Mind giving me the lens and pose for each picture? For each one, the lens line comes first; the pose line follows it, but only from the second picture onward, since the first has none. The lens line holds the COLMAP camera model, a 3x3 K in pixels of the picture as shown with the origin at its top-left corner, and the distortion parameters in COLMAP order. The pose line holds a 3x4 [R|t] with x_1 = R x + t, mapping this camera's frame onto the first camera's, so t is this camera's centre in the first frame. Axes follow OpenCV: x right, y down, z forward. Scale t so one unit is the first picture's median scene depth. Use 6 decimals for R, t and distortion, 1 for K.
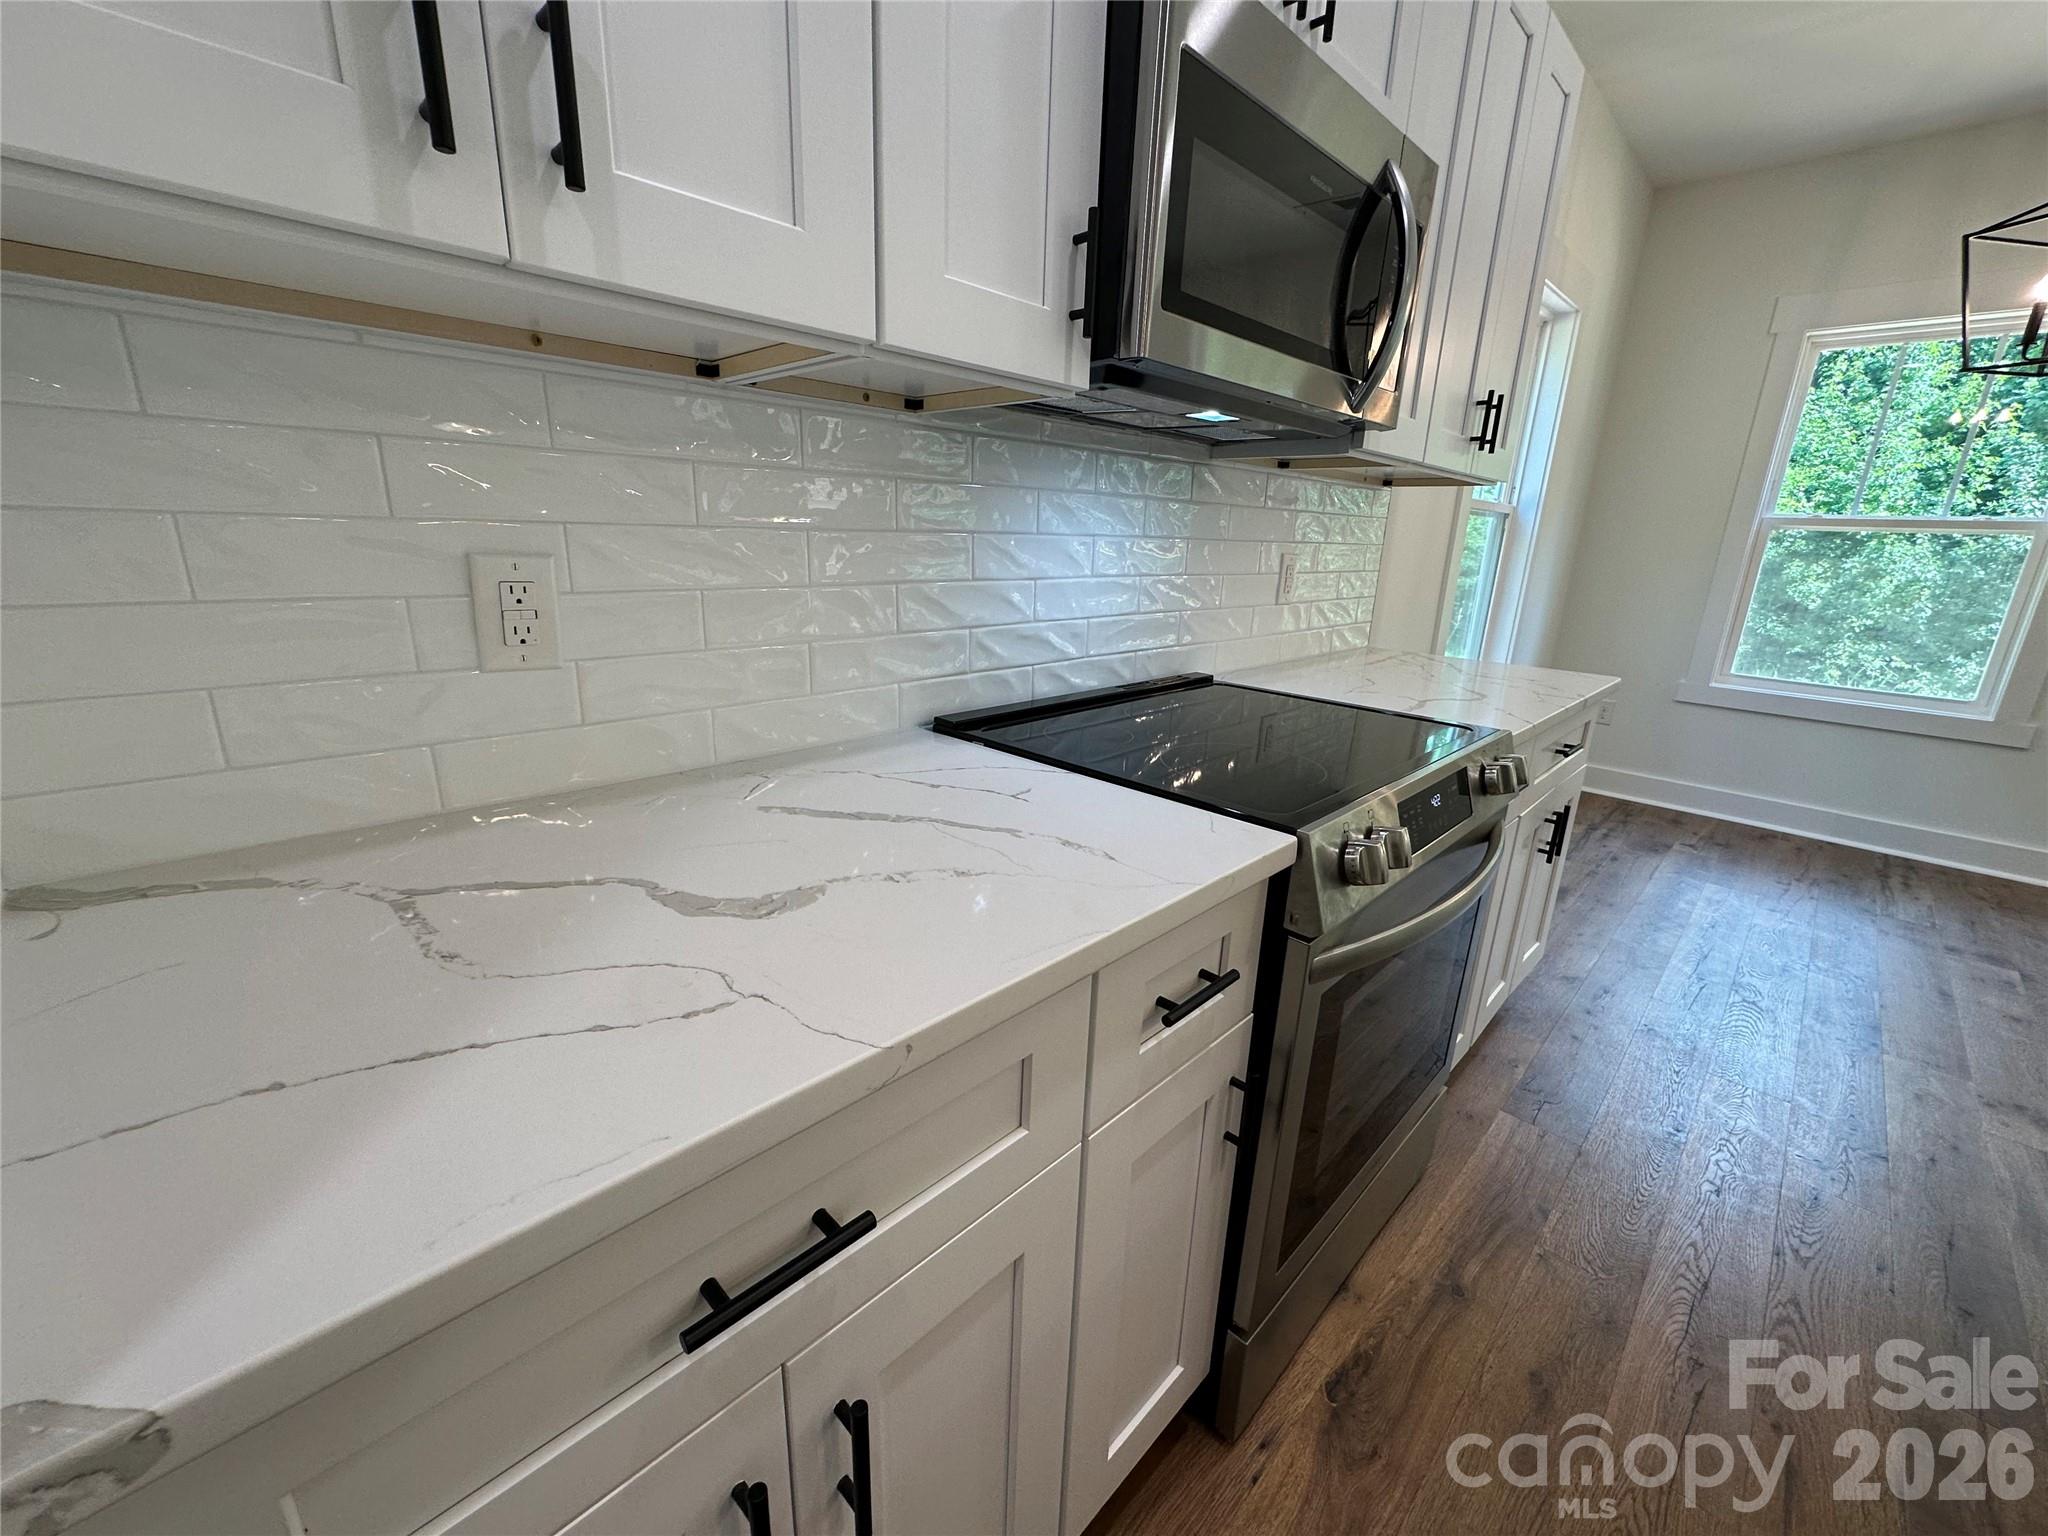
lens RADIAL K [[820.1, 0, 1024.0], [0, 820.1, 768.0], [0, 0, 1]] dist [-0.003085, 0.000333]
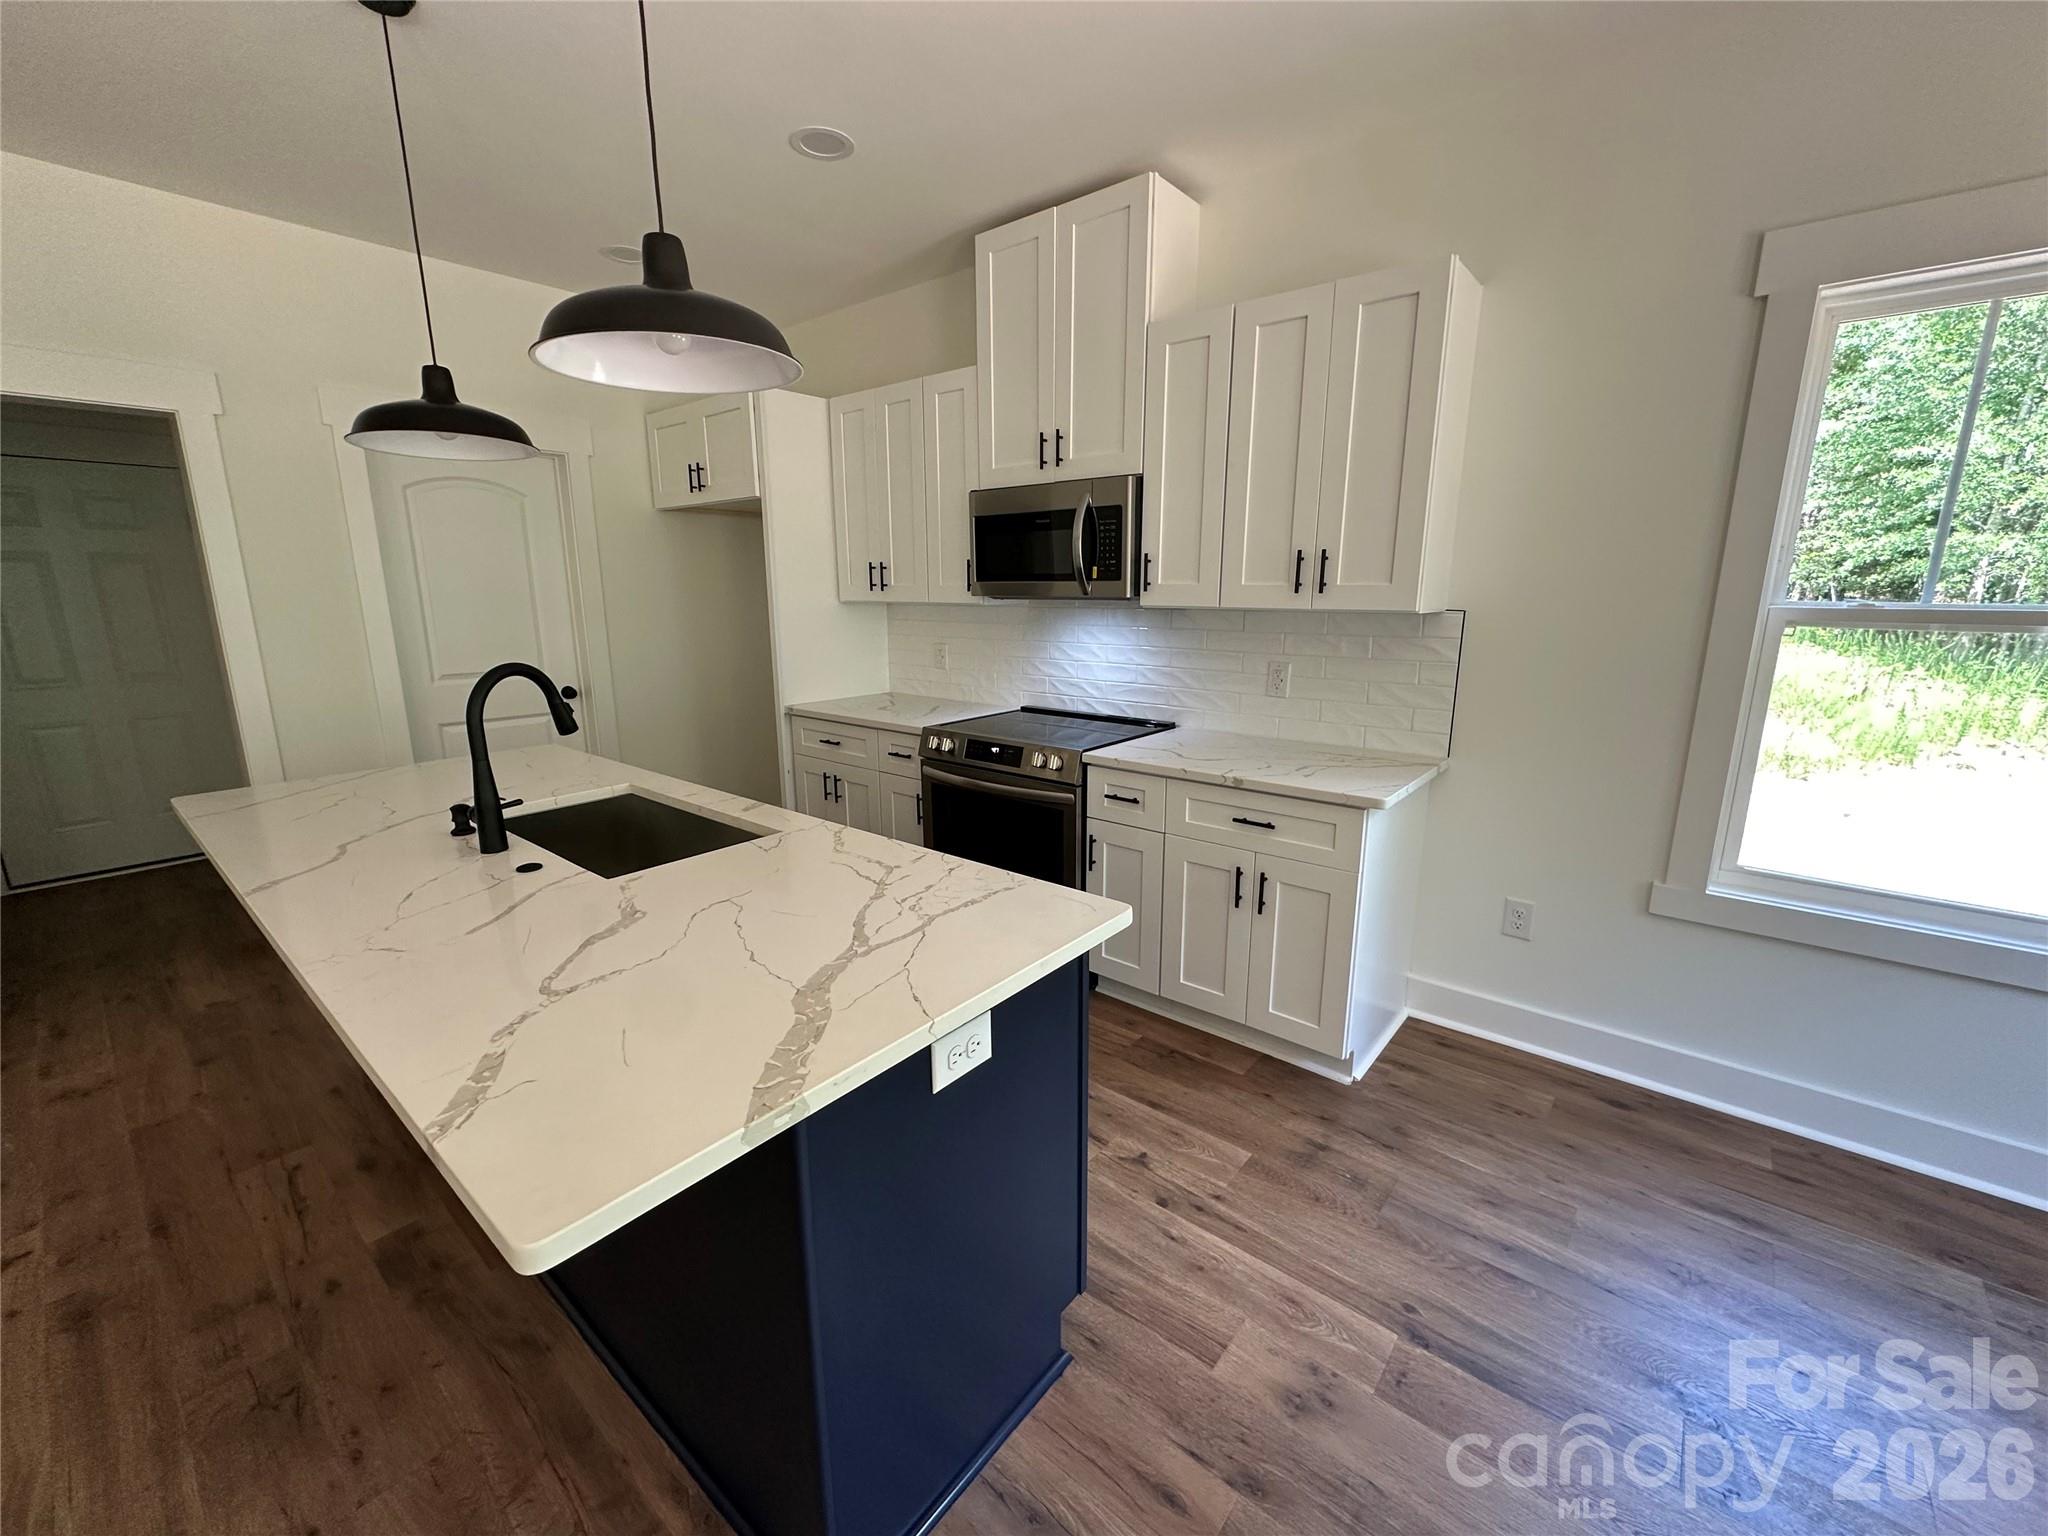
lens RADIAL K [[824.5, 0, 1029.1], [0, 824.5, 756.8], [0, 0, 1]] dist [0.000542, 0.000081]
pose [[0.099208, 0.182722, -0.978146, 1.385253], [-0.269724, 0.951132, 0.150319, -0.165213], [0.957813, 0.248917, 0.143644, 0.335832]]
